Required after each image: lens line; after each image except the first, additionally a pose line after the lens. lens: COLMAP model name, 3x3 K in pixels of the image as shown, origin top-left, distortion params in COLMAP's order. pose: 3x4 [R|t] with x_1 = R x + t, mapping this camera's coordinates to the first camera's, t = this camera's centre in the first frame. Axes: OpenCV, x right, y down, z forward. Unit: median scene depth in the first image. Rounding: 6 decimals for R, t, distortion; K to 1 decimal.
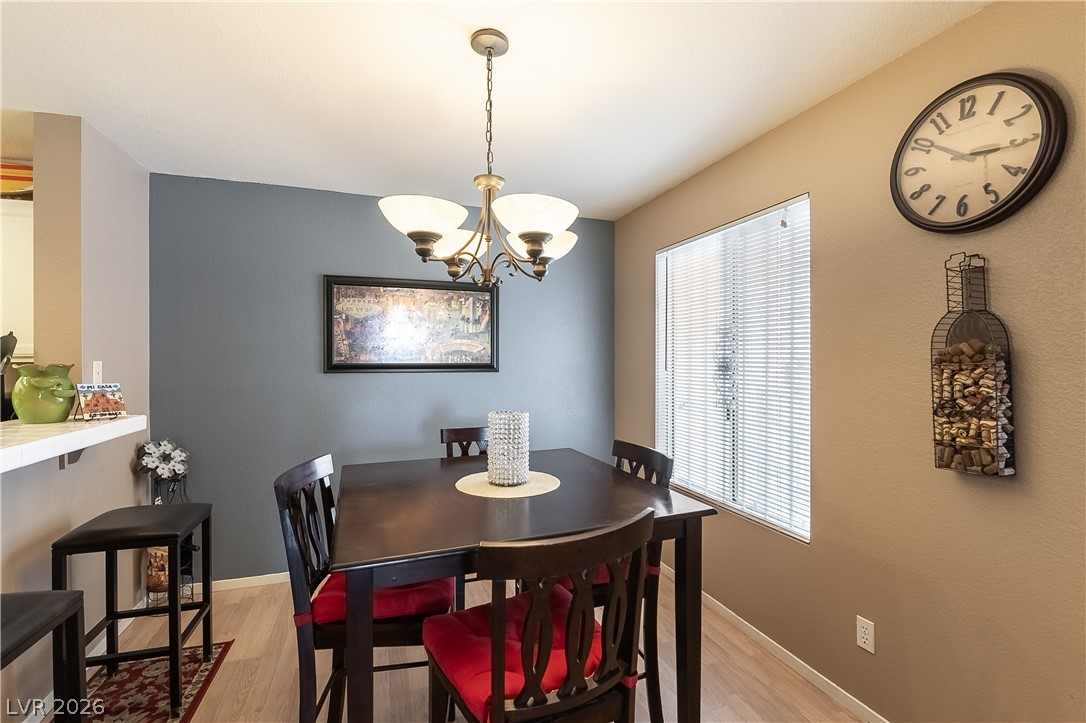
lens RADIAL K [[481.1, 0, 546.8], [0, 481.1, 362.3], [0, 0, 1]] dist [-0.005059, -0.006787]
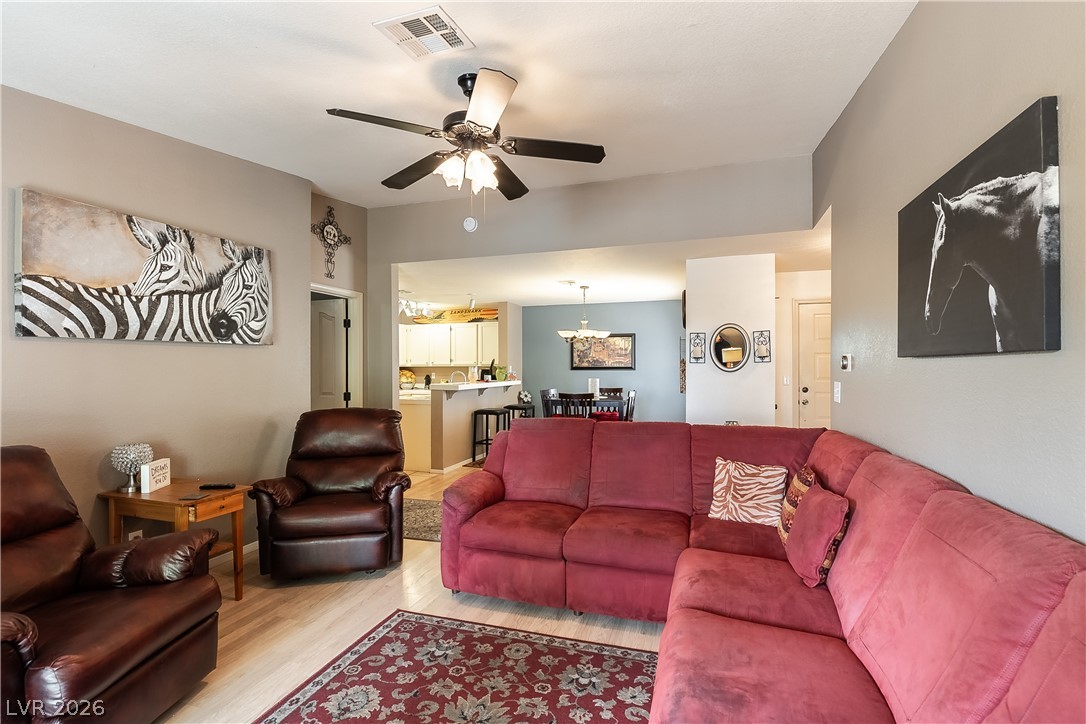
lens RADIAL K [[481.1, 0, 543.3], [0, 481.1, 366.6], [0, 0, 1]] dist [-0.005059, -0.006787]
pose [[0.789924, -0.003315, -0.613195, 1.337529], [-0.001972, 0.999966, -0.007946, 0.029746], [0.613201, 0.007486, 0.789891, -1.552526]]
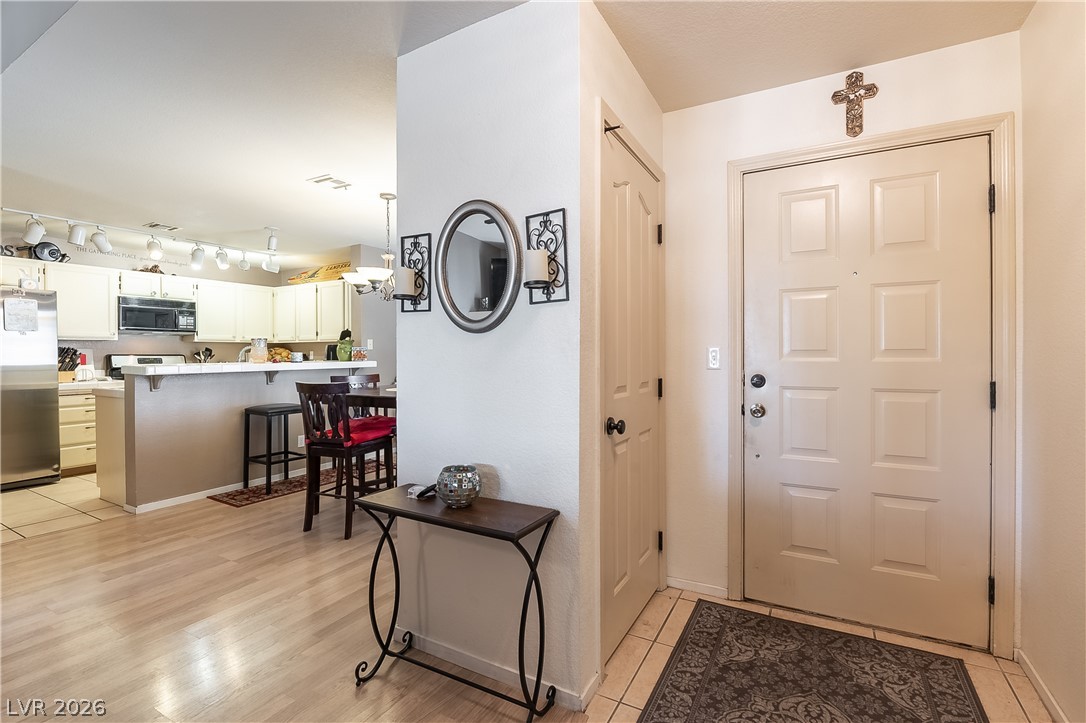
lens RADIAL K [[481.1, 0, 546.2], [0, 481.1, 355.0], [0, 0, 1]] dist [-0.005059, -0.006787]
pose [[0.668476, 0.001539, -0.743732, 1.343851], [-0.000853, 0.999999, 0.001303, 0.065506], [0.743733, -0.000236, 0.668477, 0.007171]]
